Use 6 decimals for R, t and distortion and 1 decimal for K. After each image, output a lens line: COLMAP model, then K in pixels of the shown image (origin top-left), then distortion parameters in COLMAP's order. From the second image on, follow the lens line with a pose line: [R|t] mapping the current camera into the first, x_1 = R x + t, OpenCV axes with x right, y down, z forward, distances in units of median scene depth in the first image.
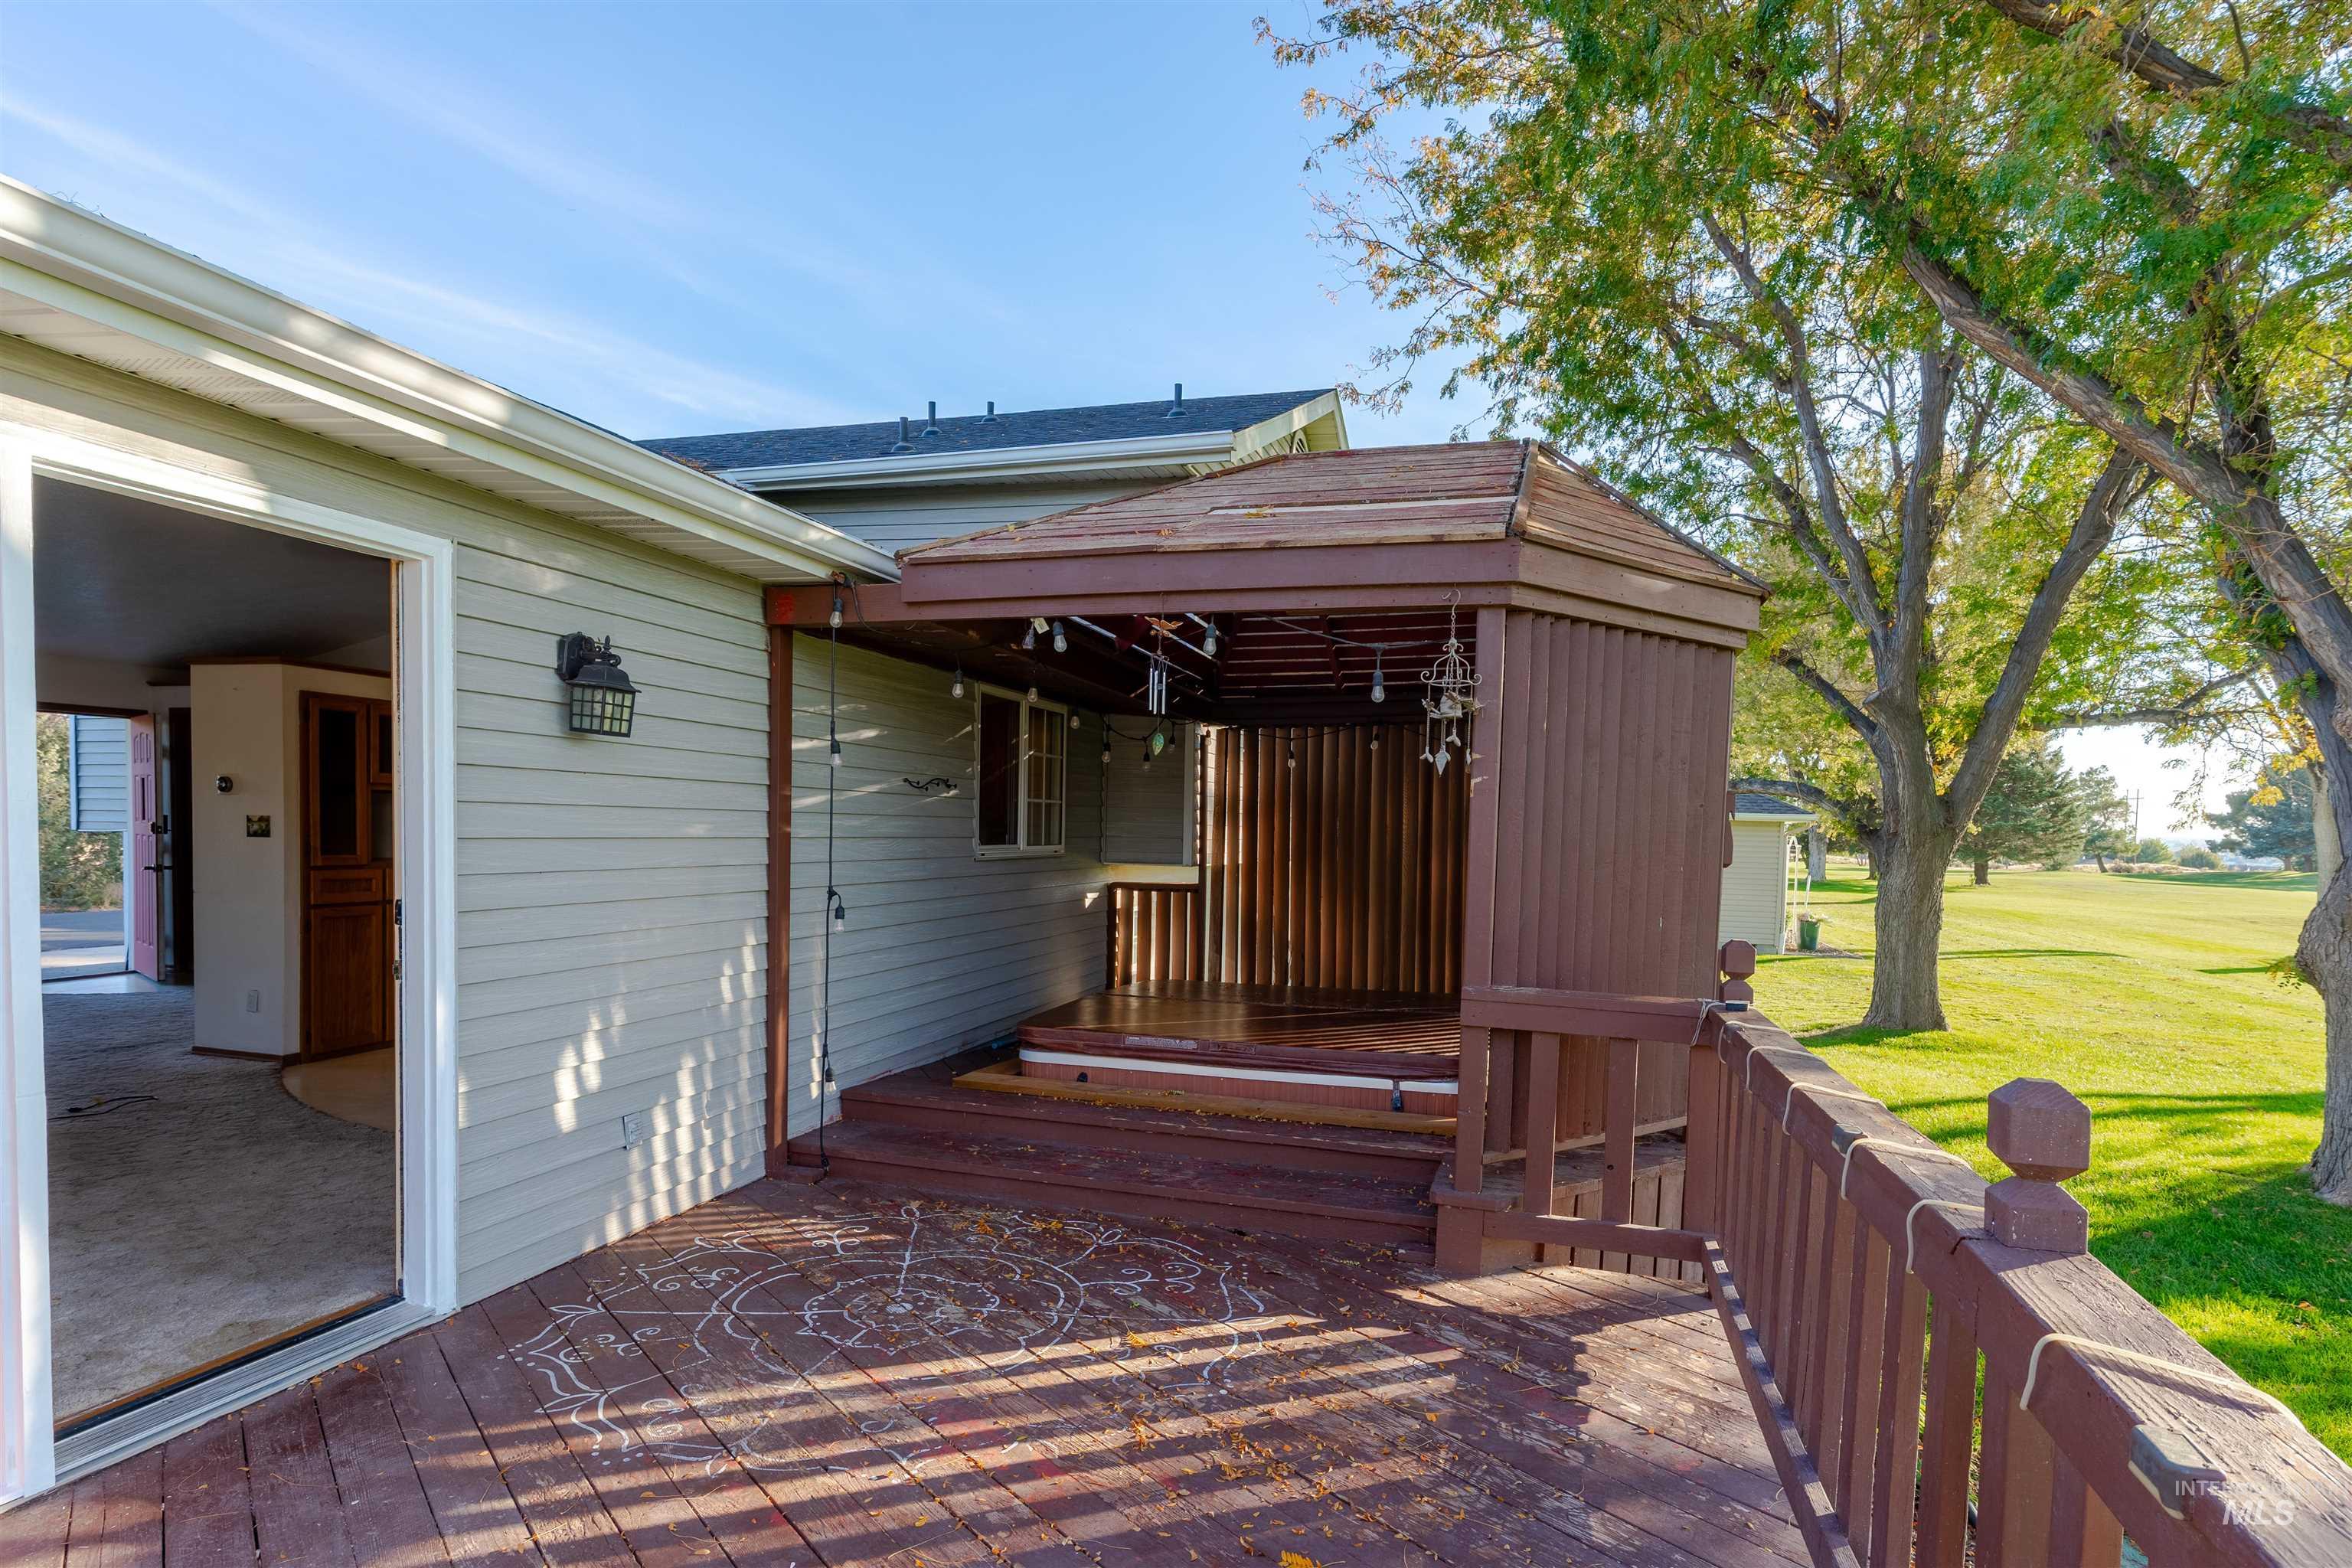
lens RADIAL K [[1237.1, 0, 1176.2], [0, 1237.1, 882.6], [0, 0, 1]] dist [0.001736, 0.000340]
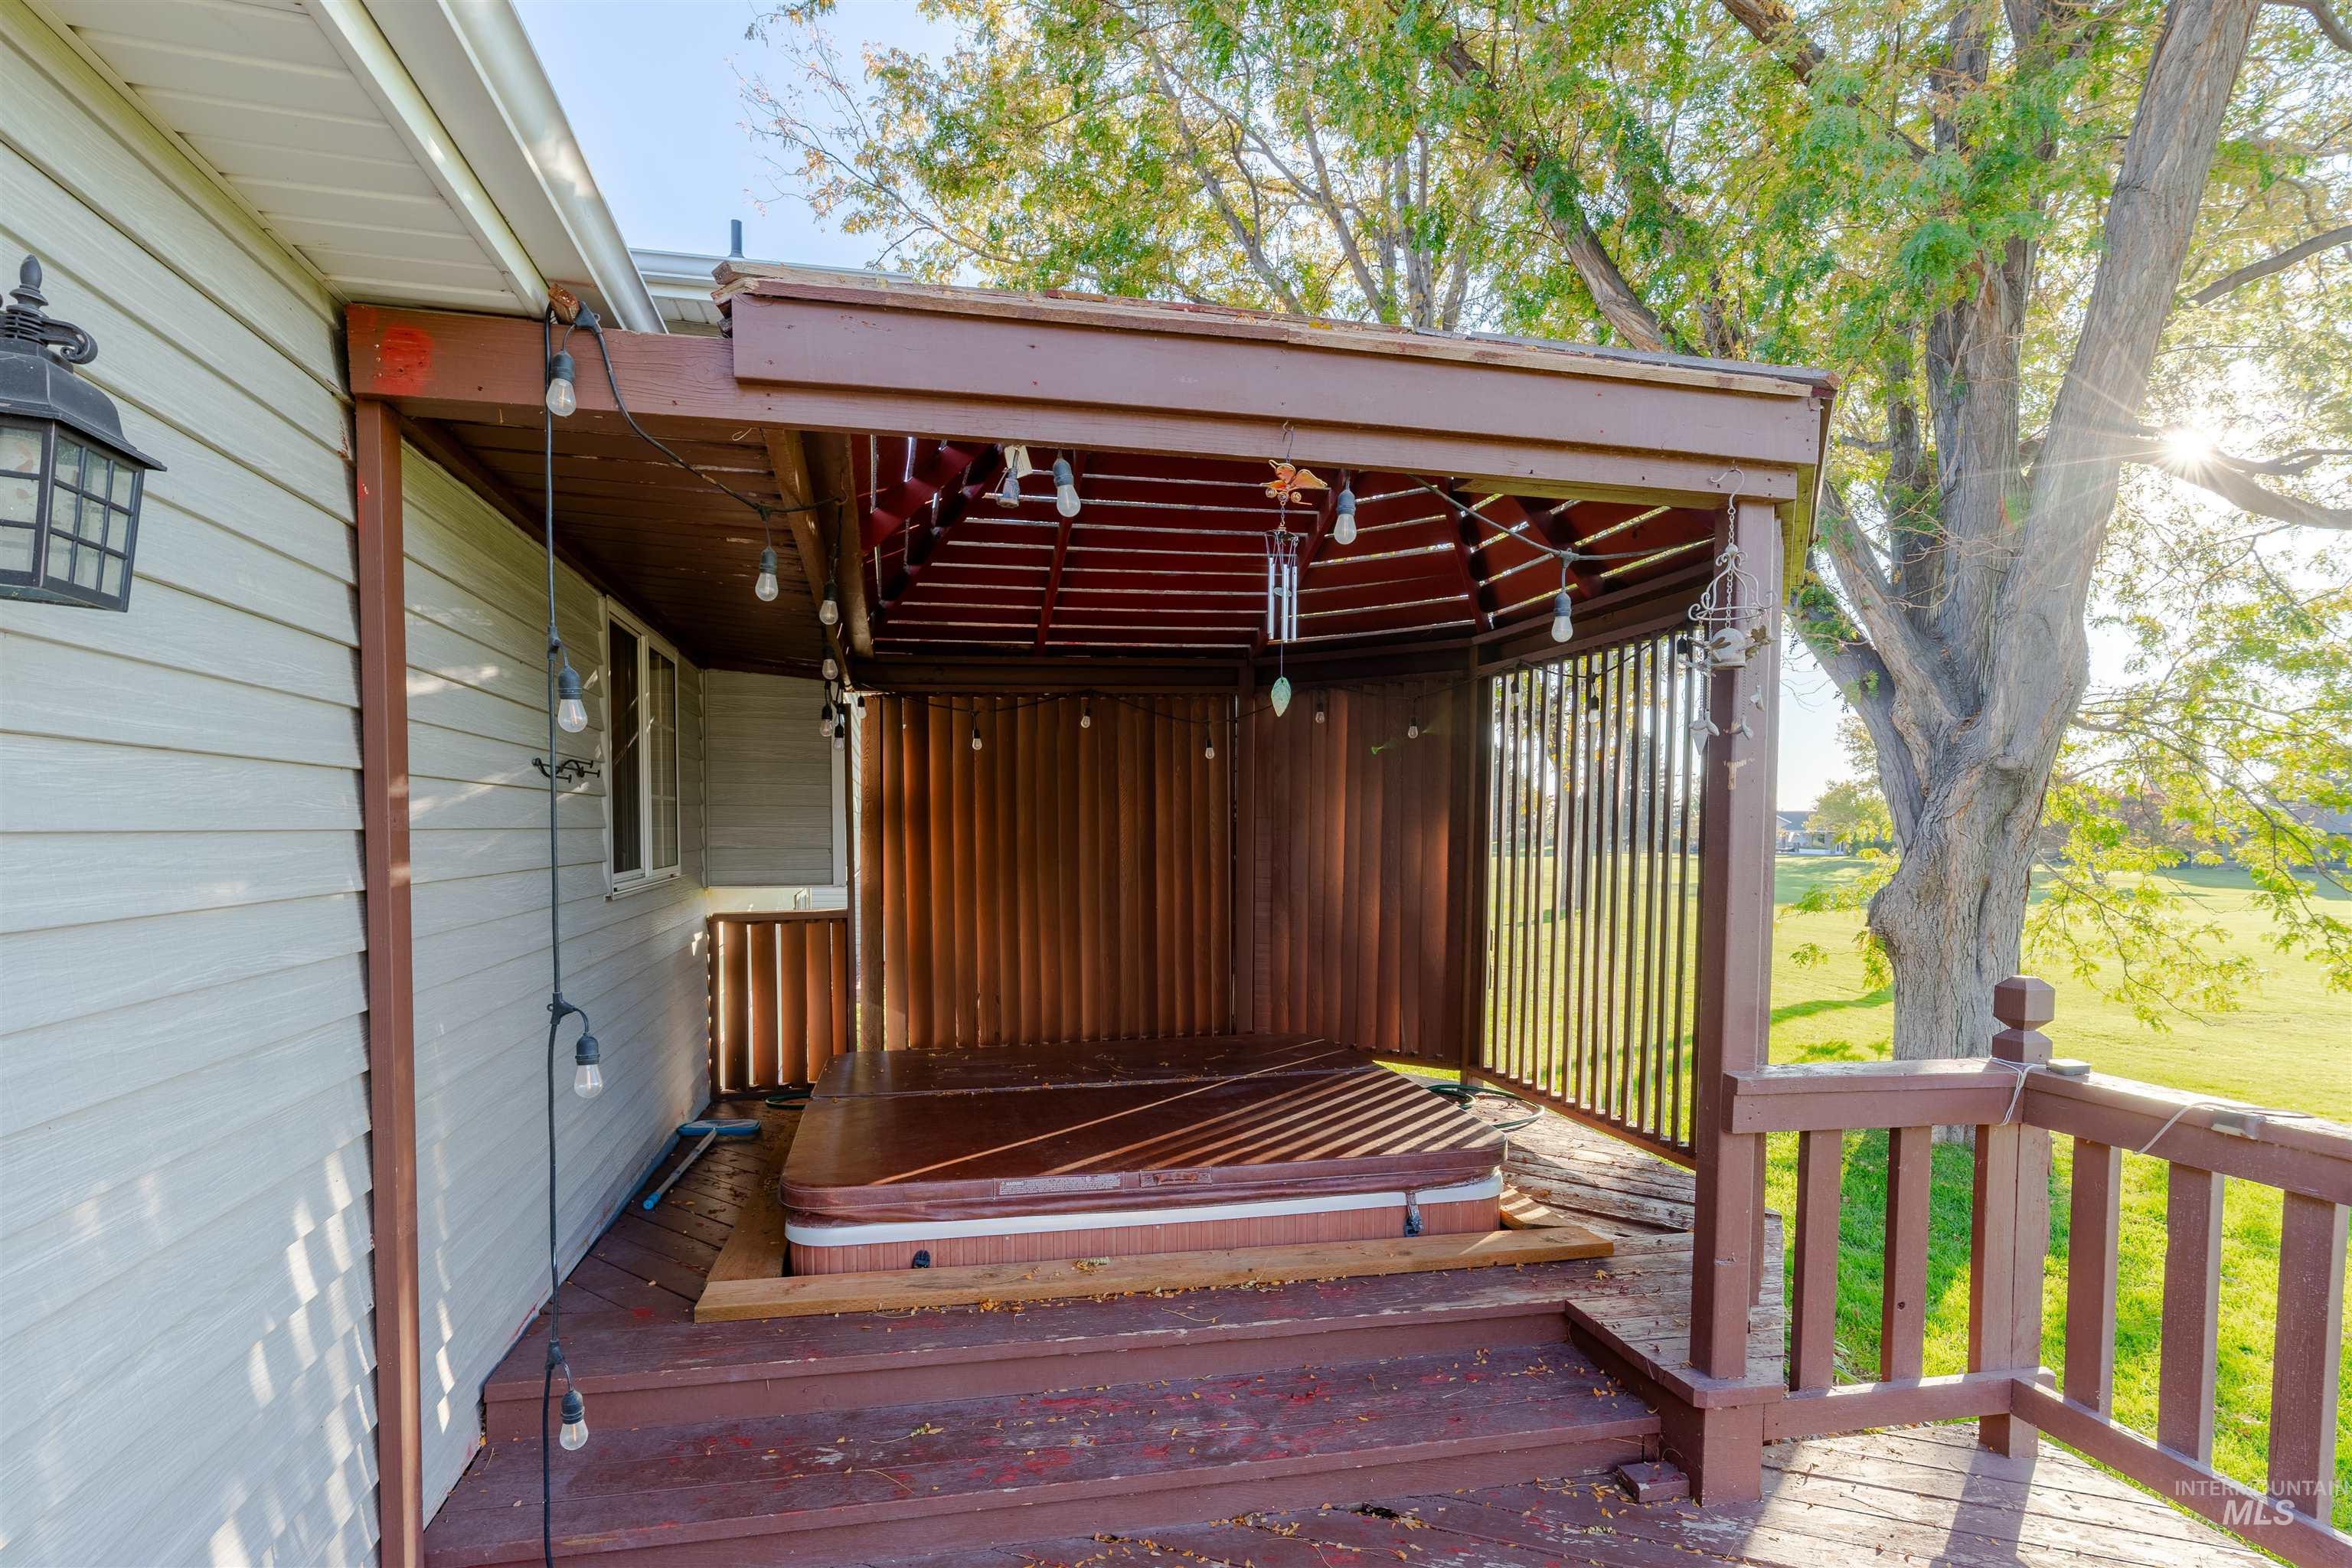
lens RADIAL K [[1237.1, 0, 1176.2], [0, 1237.1, 882.6], [0, 0, 1]] dist [0.001736, 0.000340]
pose [[0.869475, -0.042991, 0.492103, -0.264991], [0.038874, 0.999071, 0.018595, -0.032685], [-0.492445, 0.002962, 0.870339, 0.432318]]
